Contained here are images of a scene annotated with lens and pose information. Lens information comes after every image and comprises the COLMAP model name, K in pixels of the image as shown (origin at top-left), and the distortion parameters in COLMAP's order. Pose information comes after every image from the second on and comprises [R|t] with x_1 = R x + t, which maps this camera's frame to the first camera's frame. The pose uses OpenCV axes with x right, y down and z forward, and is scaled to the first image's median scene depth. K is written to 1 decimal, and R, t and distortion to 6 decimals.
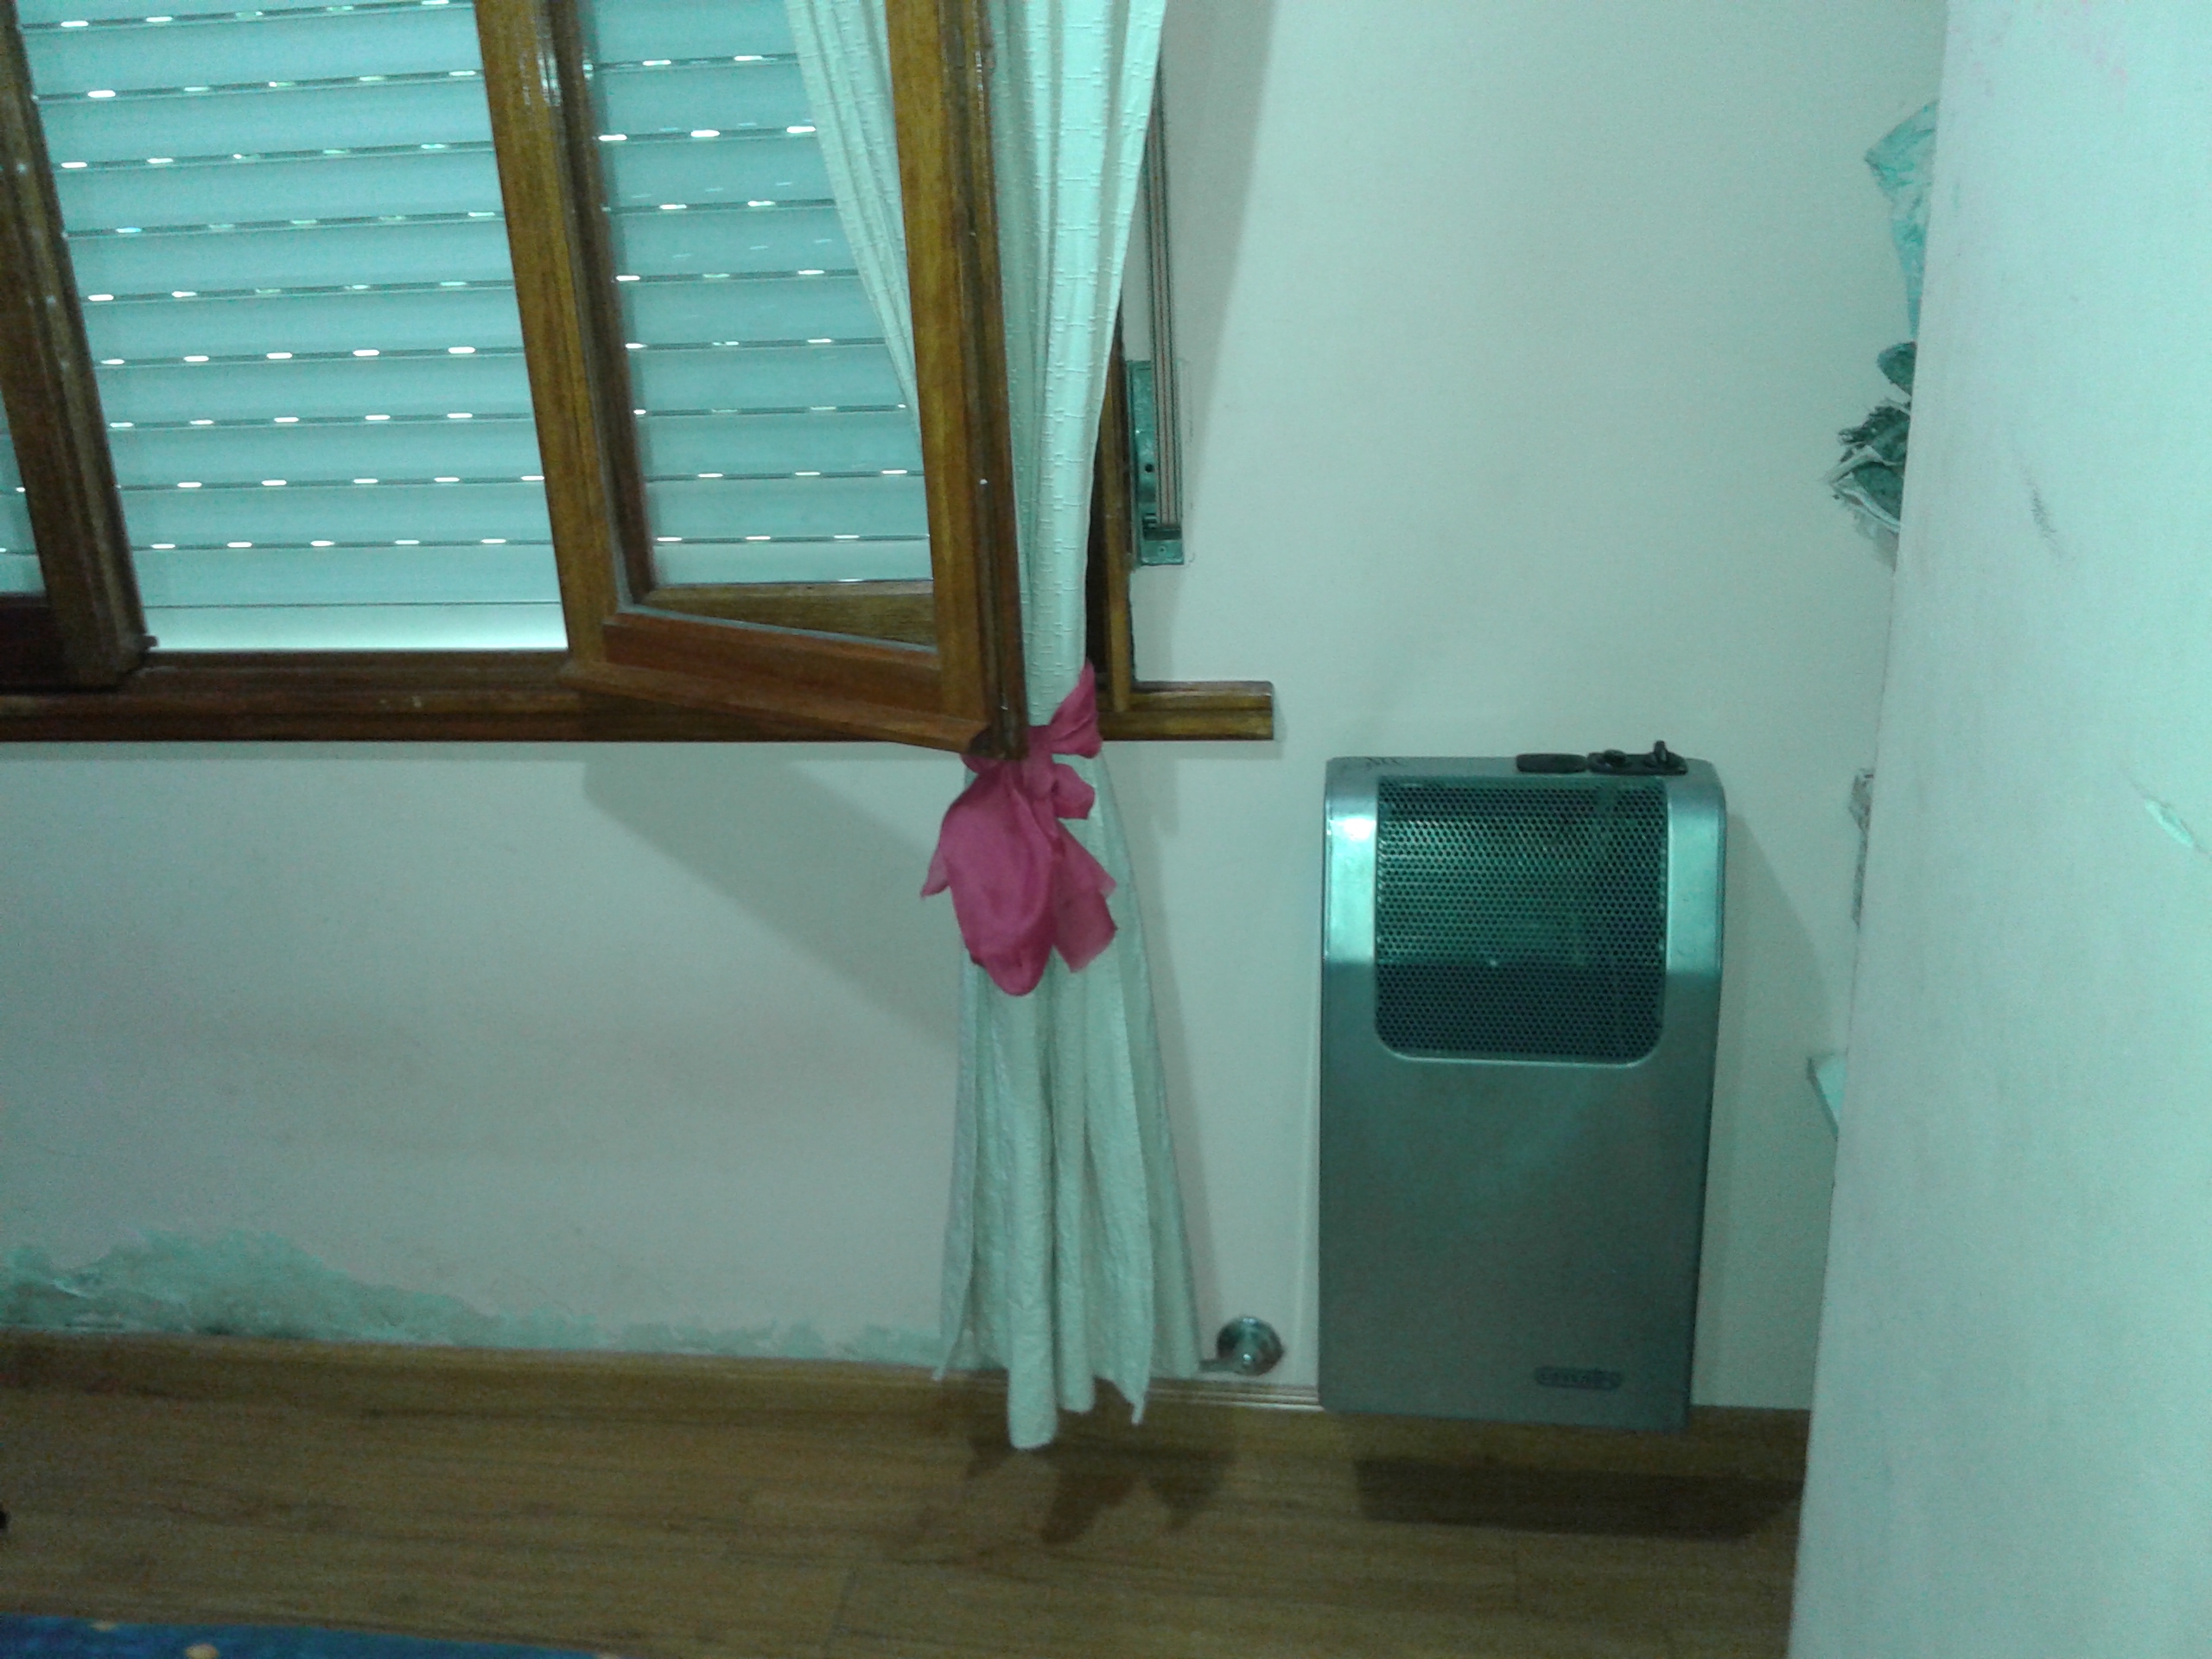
lens RADIAL K [[2040.0, 0, 1075.2], [0, 2040.0, 853.2], [0, 0, 1]] dist [0.125767, -0.301255]
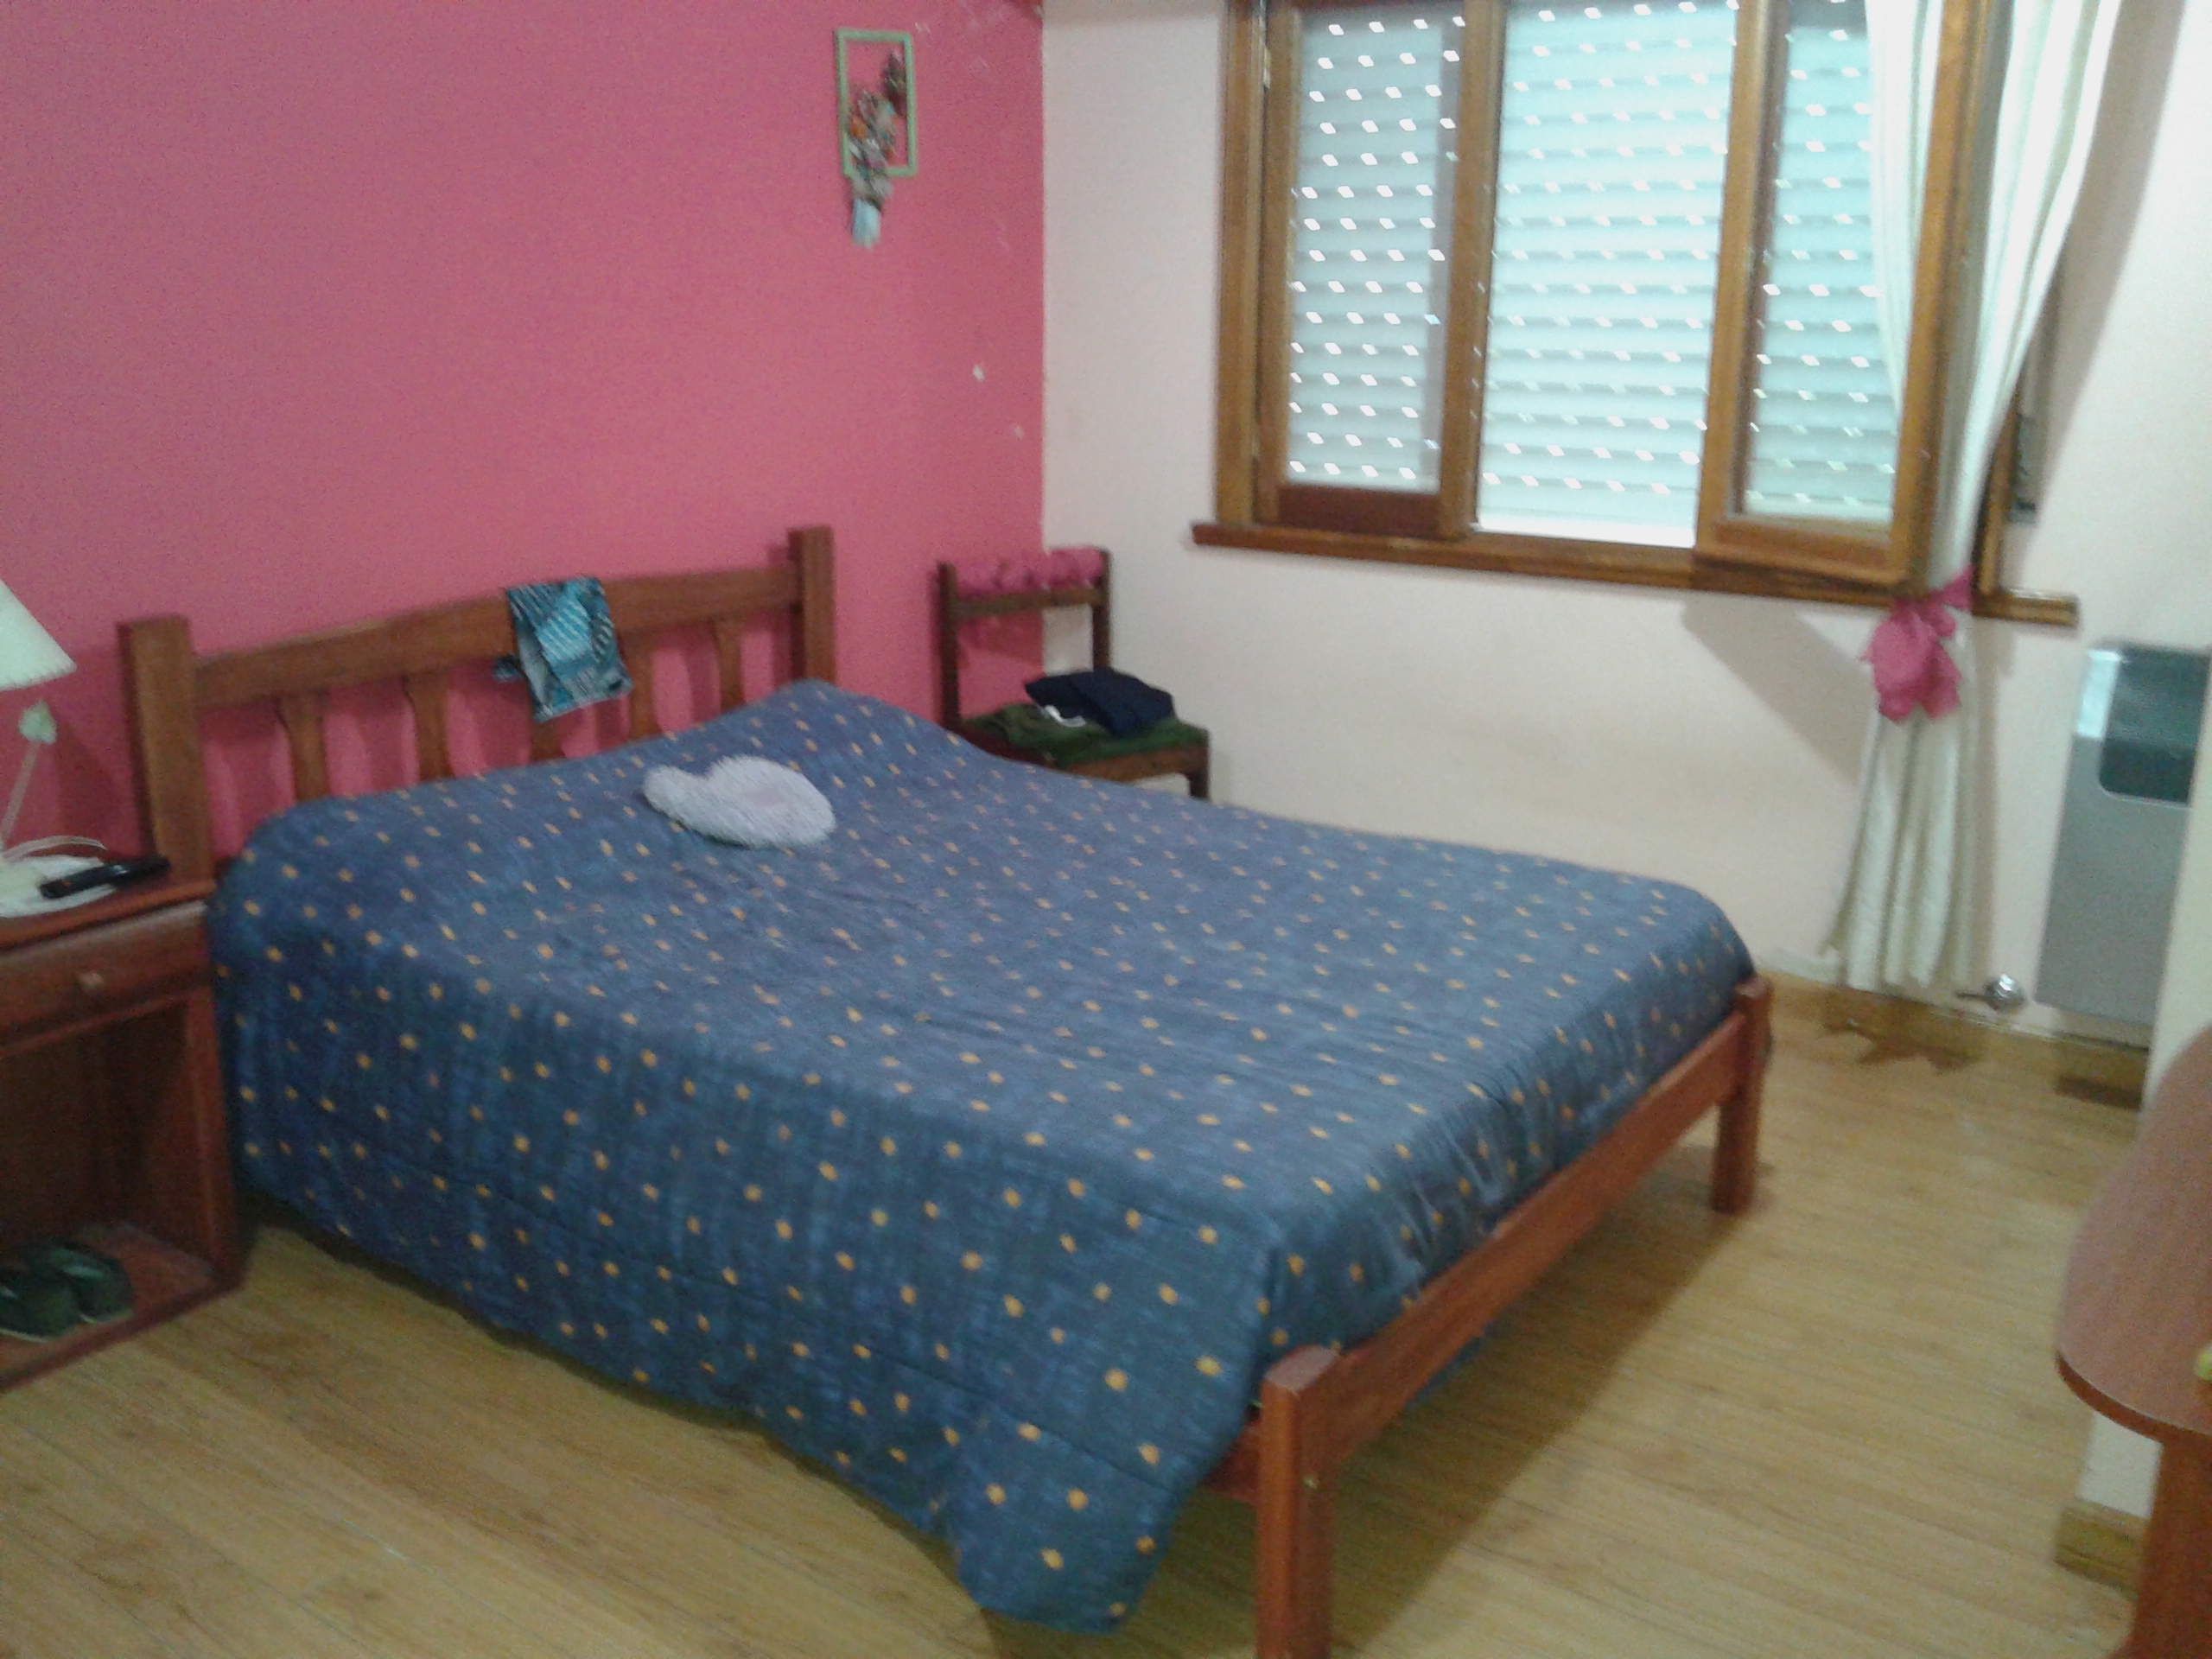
lens RADIAL K [[2040.0, 0, 1075.2], [0, 2040.0, 853.2], [0, 0, 1]] dist [0.125767, -0.301255]
pose [[0.881898, 0.177980, -0.436553, 0.150176], [-0.205226, 0.978590, -0.015620, 0.351681], [0.424426, 0.103368, 0.899543, -1.012832]]
